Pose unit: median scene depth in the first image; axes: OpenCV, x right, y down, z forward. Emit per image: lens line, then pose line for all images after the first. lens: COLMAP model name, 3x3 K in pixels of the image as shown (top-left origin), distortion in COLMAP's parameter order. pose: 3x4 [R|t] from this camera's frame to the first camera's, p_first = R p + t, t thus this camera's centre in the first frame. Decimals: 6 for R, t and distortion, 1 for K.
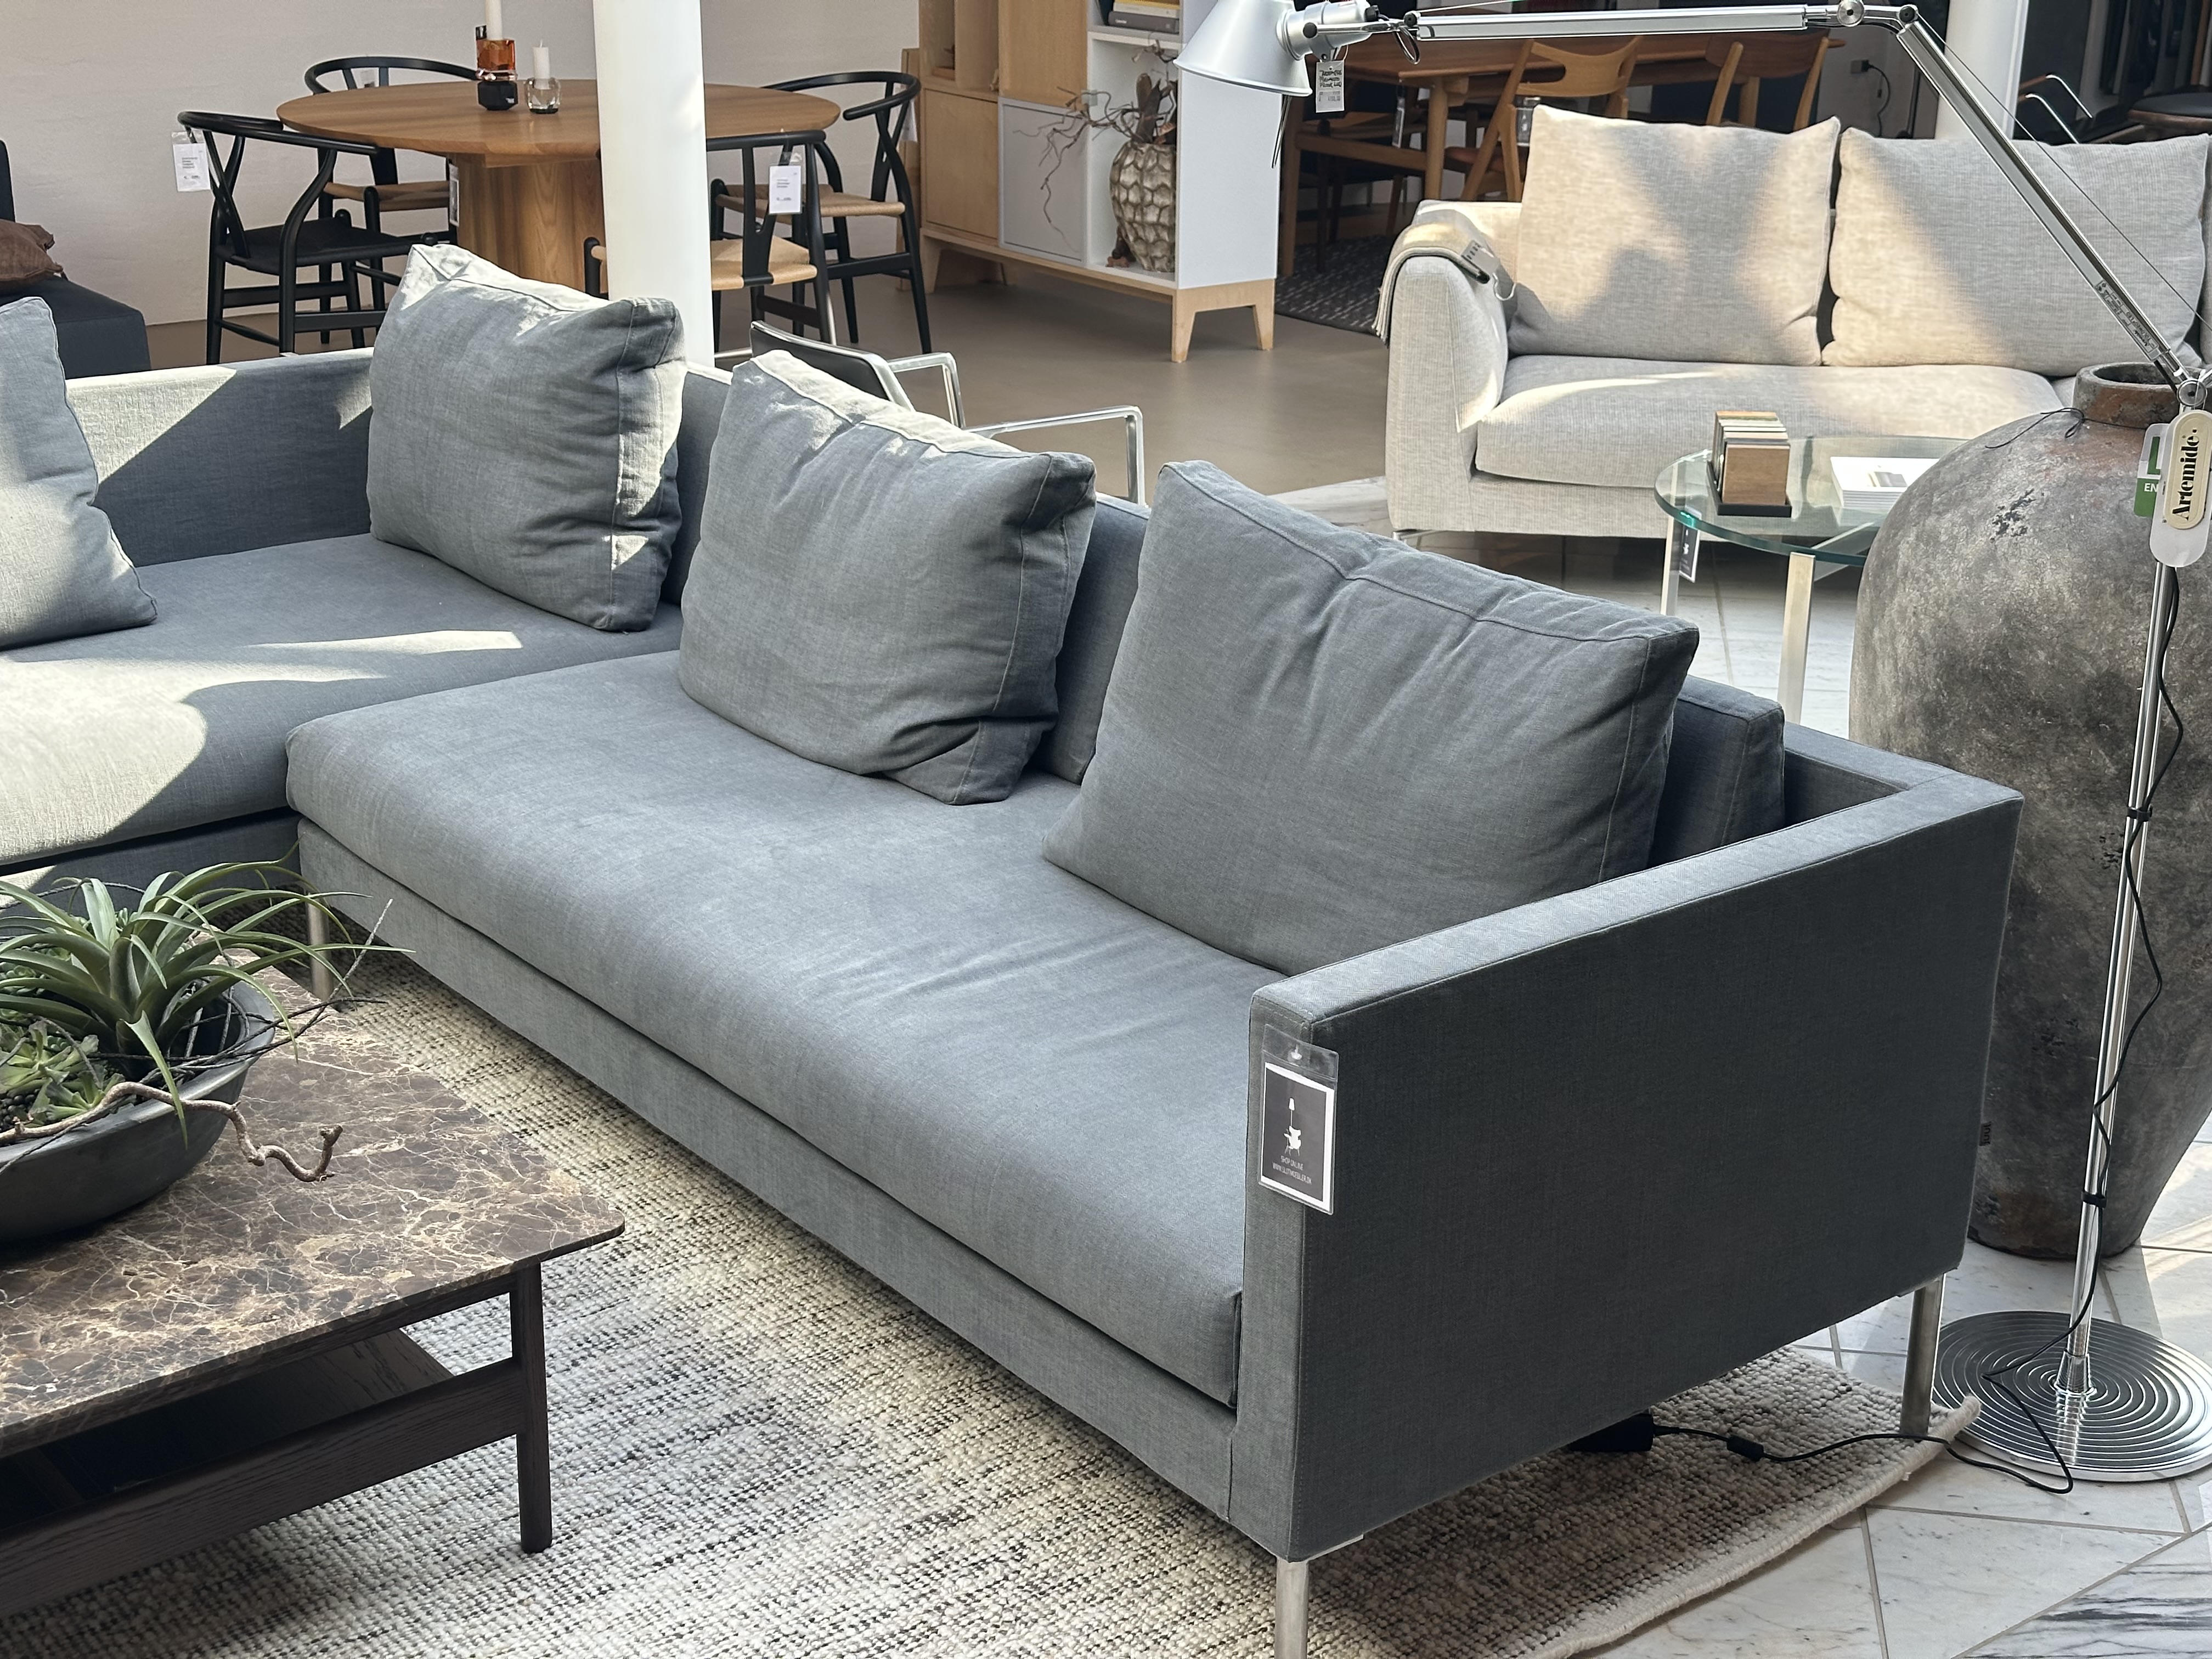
lens RADIAL K [[3072.2, 0, 1103.3], [0, 3072.2, 844.9], [0, 0, 1]] dist [0.122752, 0.000000]
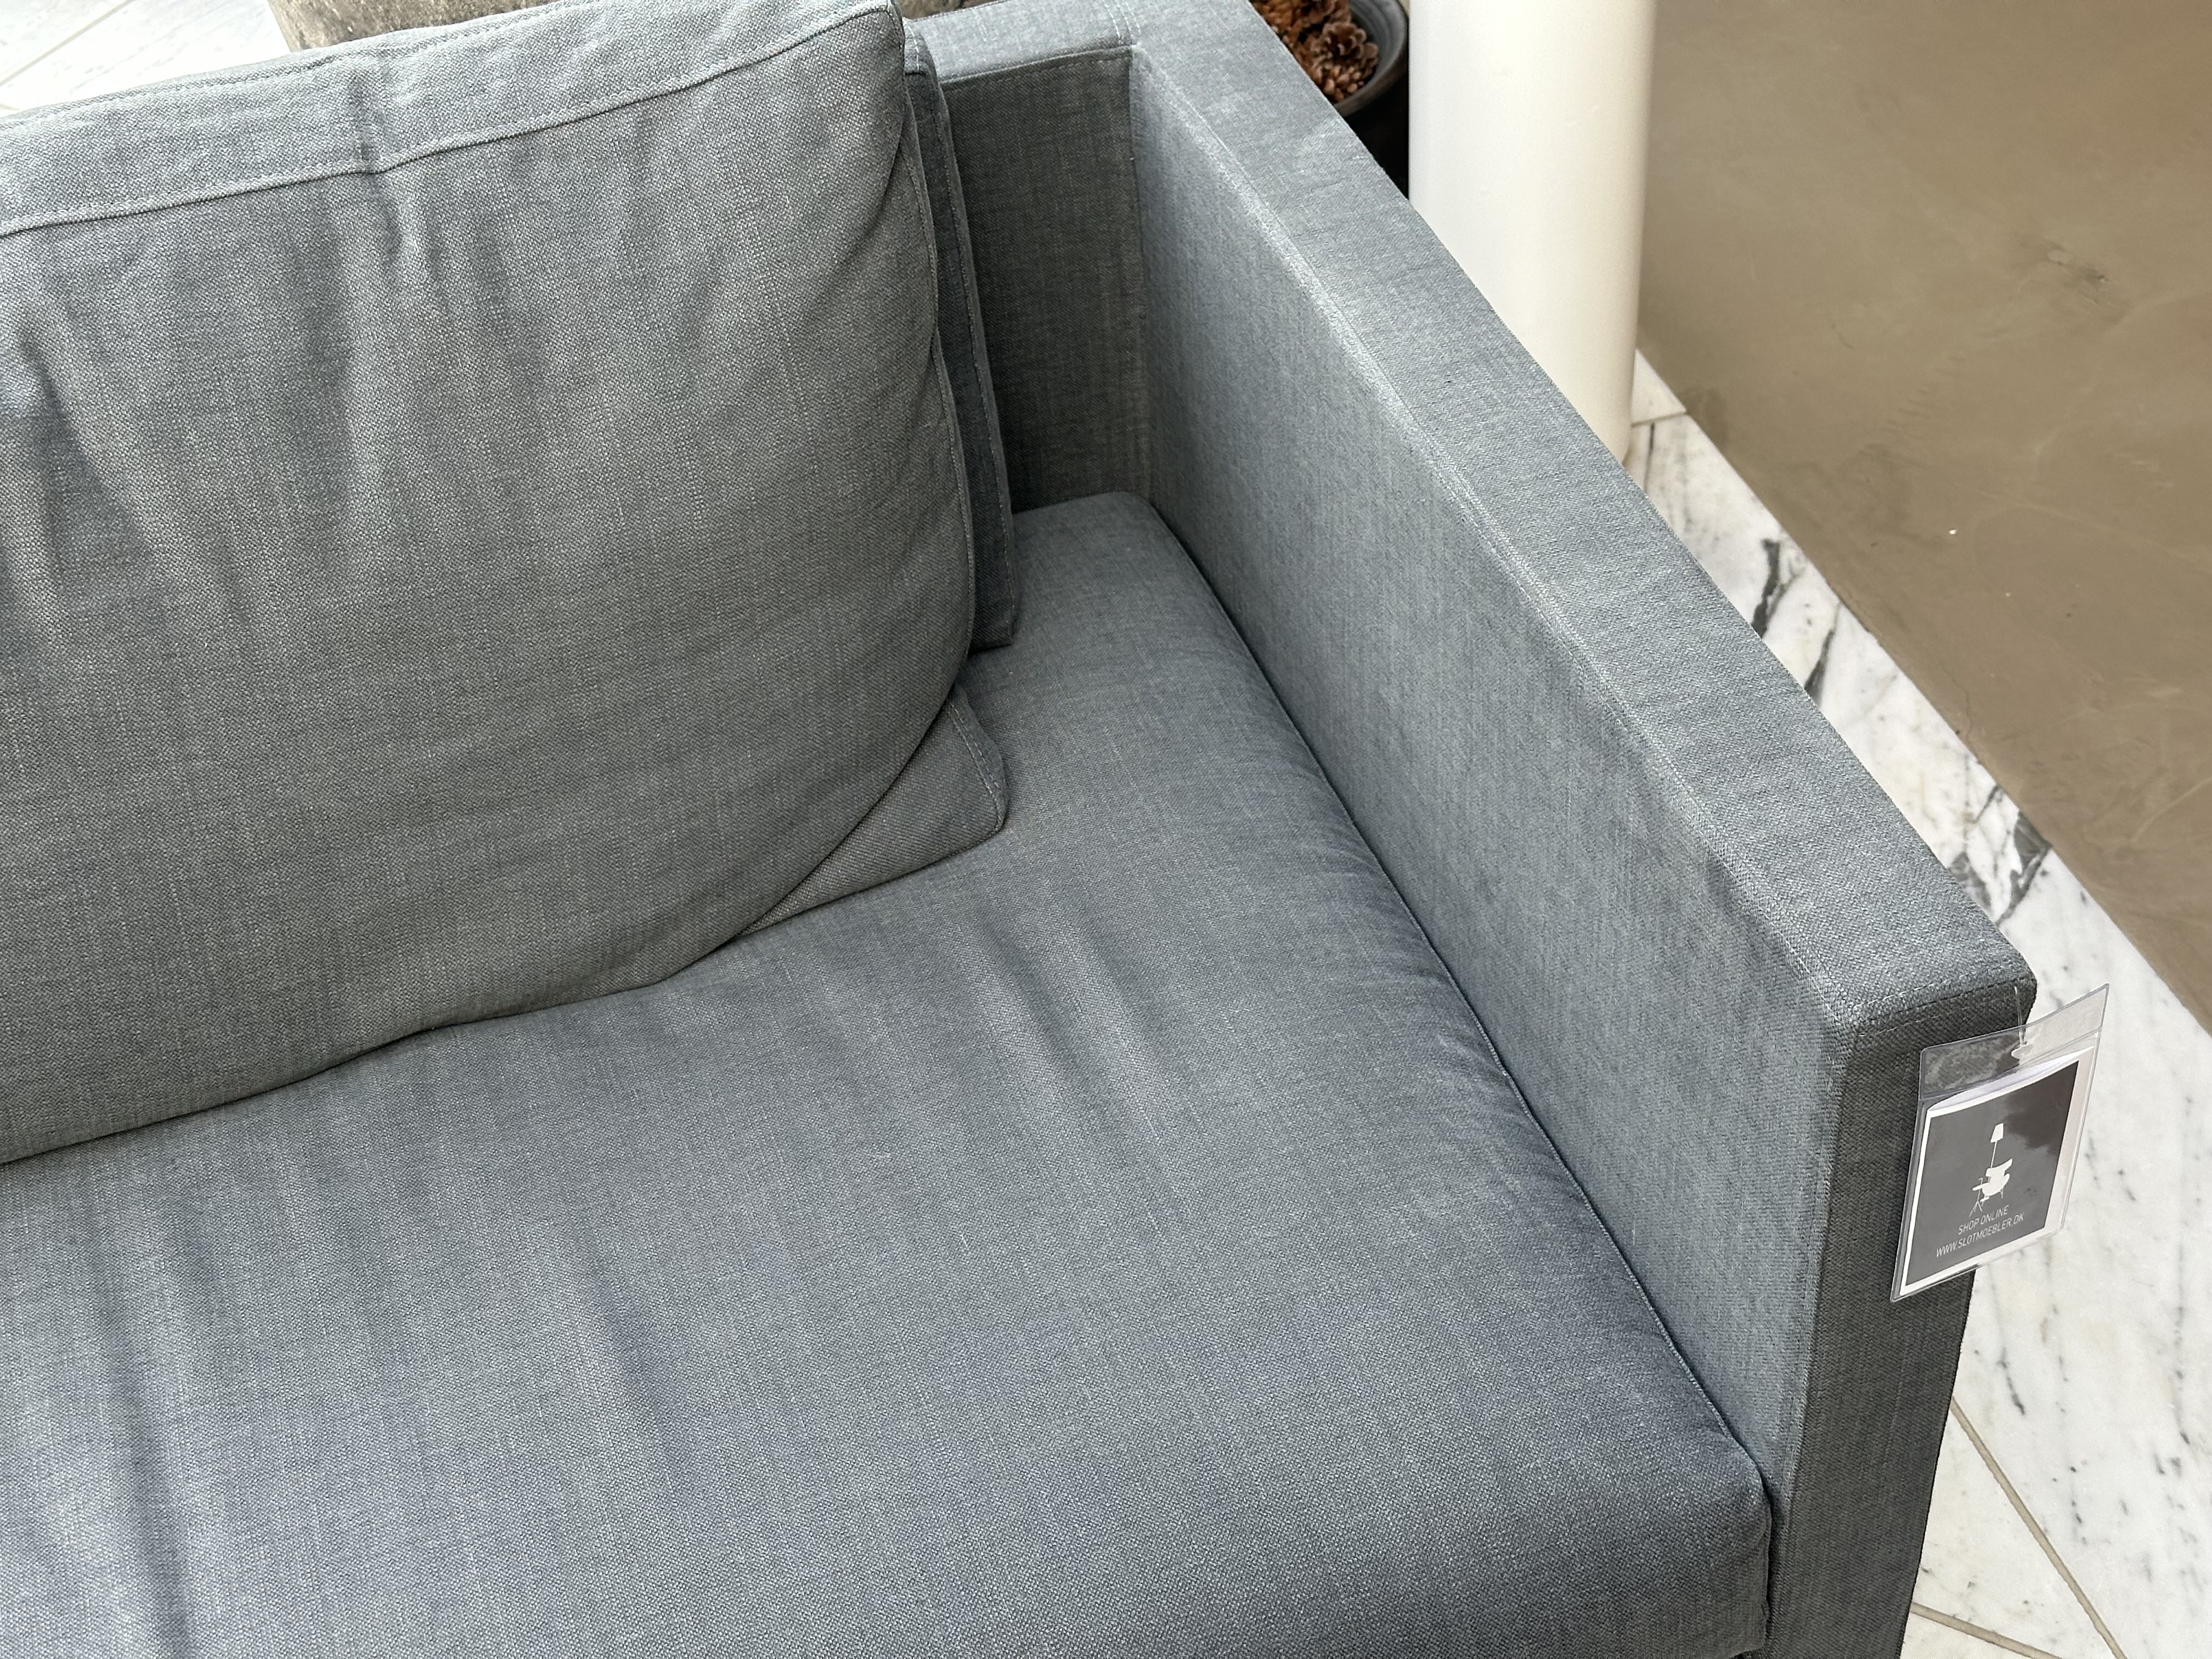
lens RADIAL K [[3072.2, 0, 1108.2], [0, 3072.2, 832.1], [0, 0, 1]] dist [0.122752, 0.000000]
pose [[0.335692, -0.648922, 0.682796, -0.161033], [0.377895, 0.756747, 0.533414, -0.148407], [-0.862848, 0.078962, 0.499258, 0.494706]]
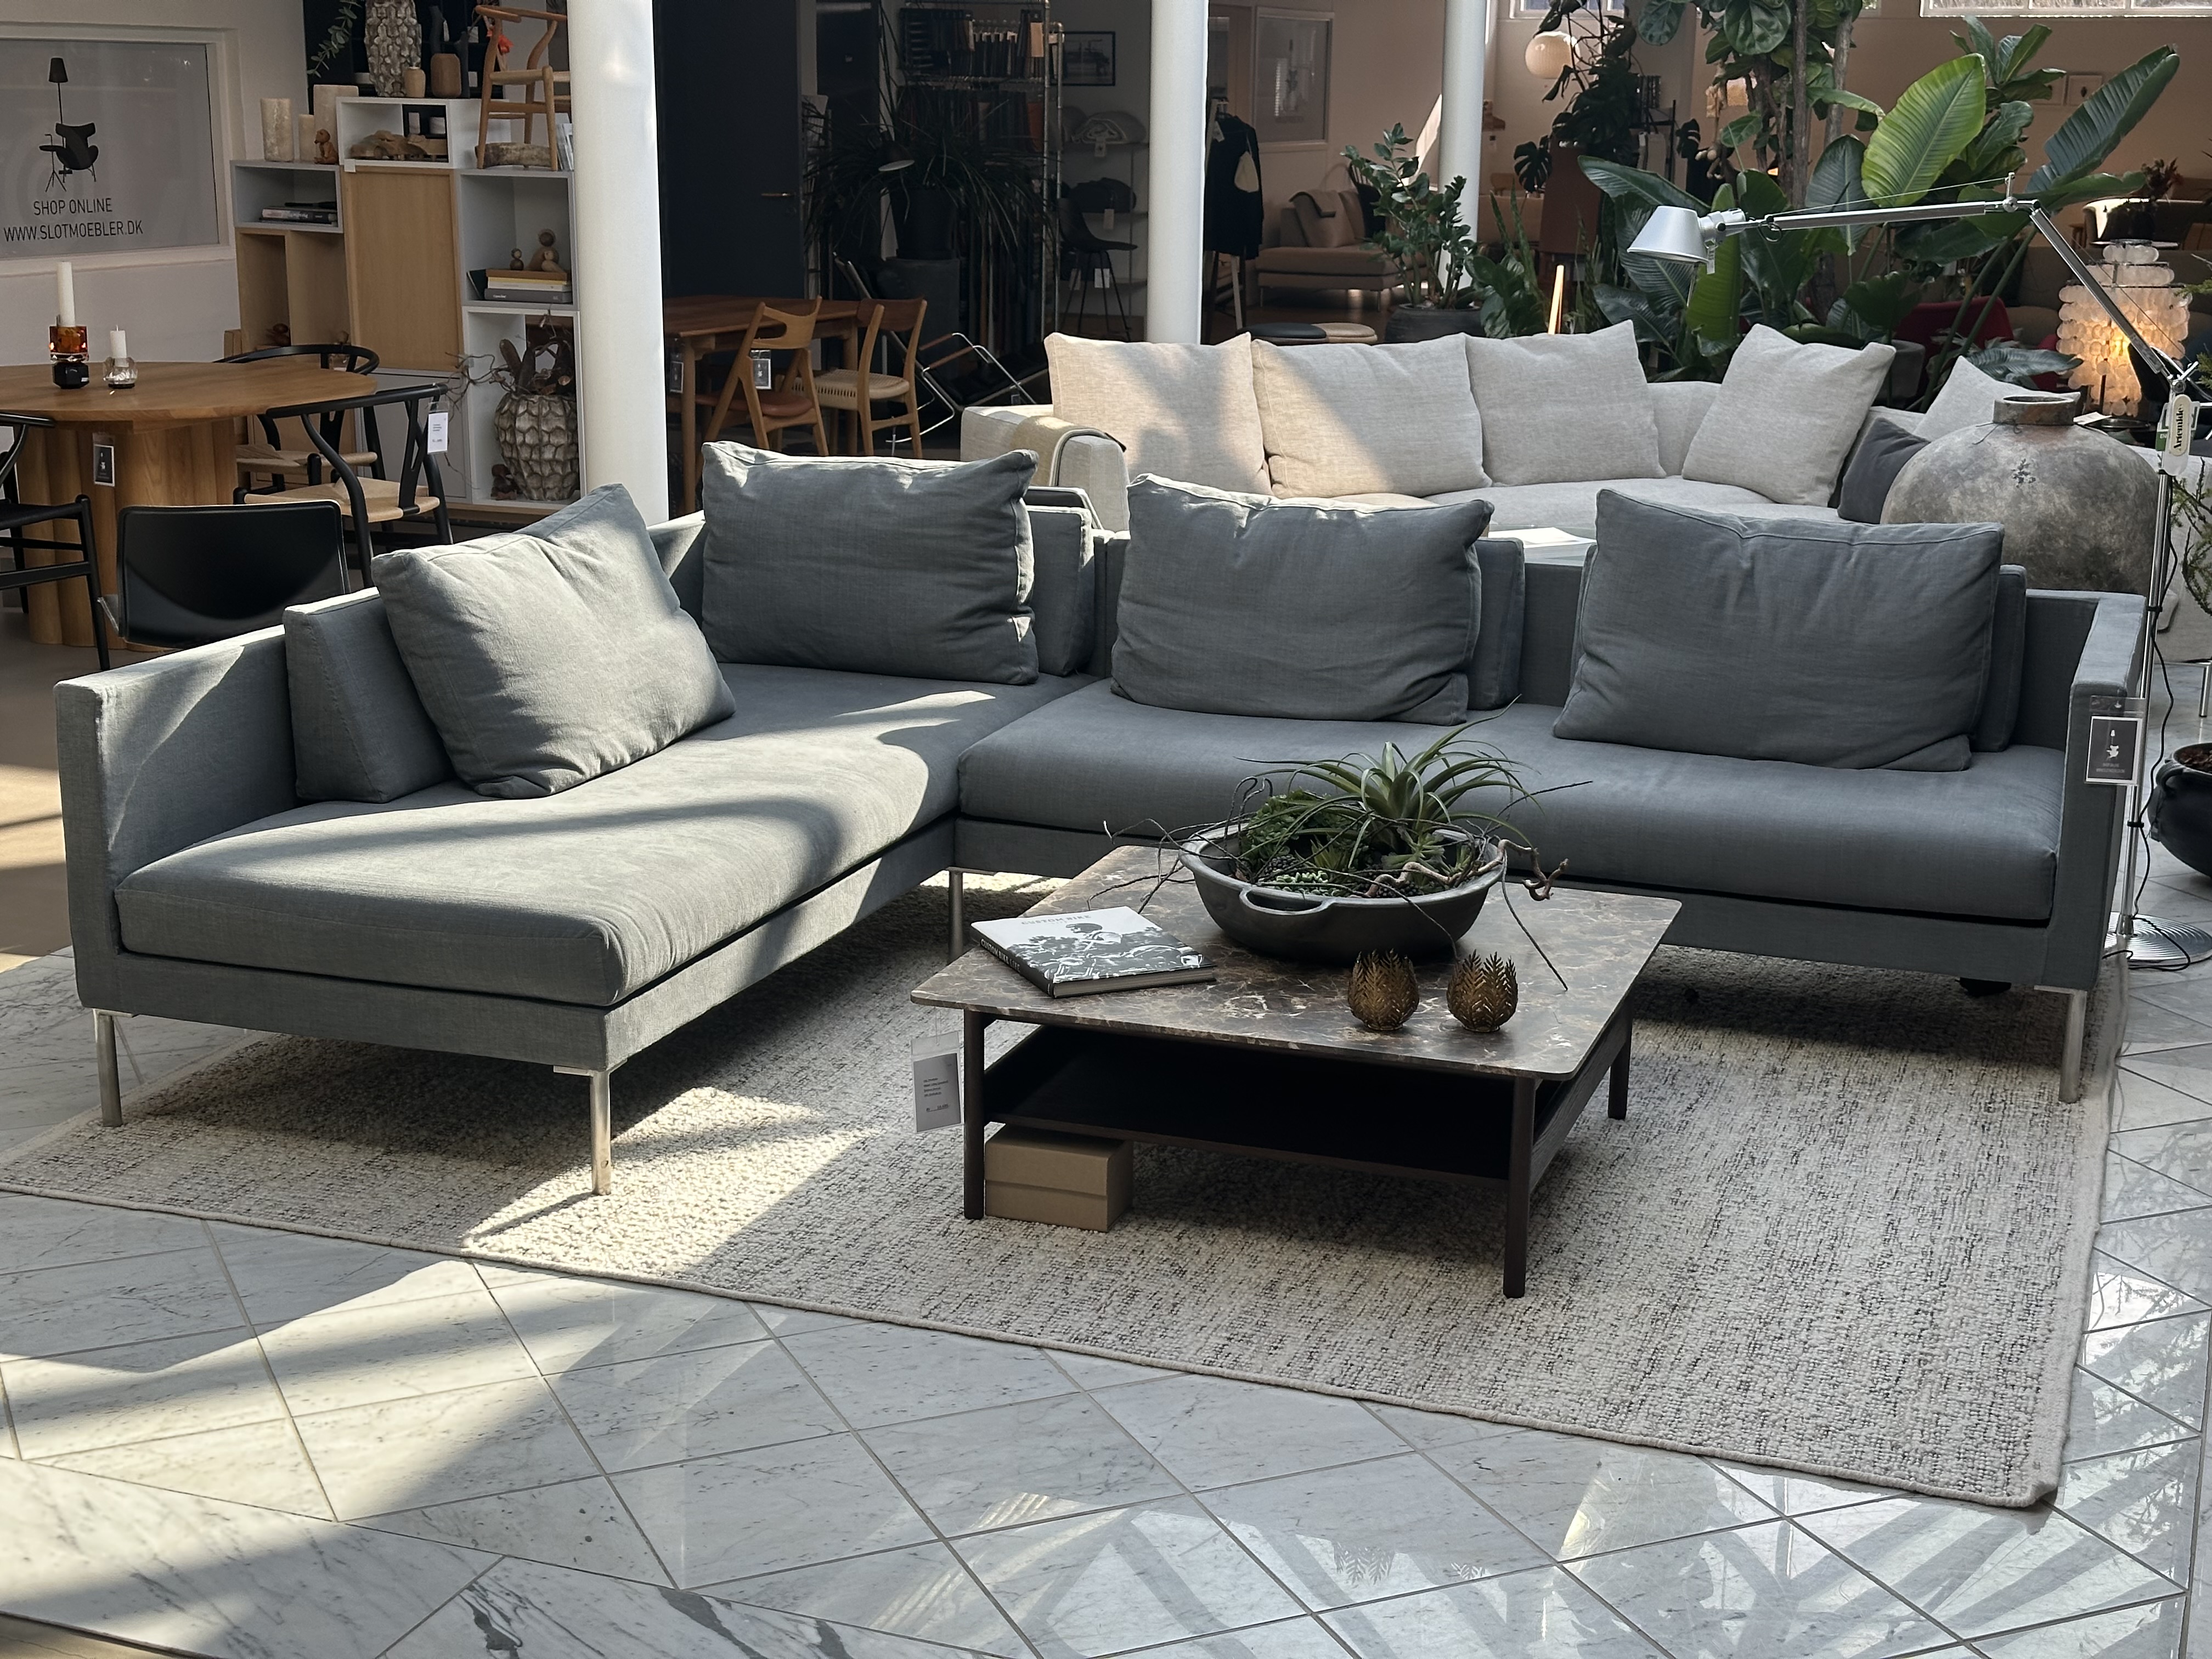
lens RADIAL K [[3072.2, 0, 1105.2], [0, 3072.2, 828.4], [0, 0, 1]] dist [0.122752, 0.000000]
pose [[0.844731, -0.127537, 0.519773, -0.865937], [0.179446, 0.982467, -0.050566, 0.073013], [-0.504211, 0.135985, 0.852807, -0.207921]]
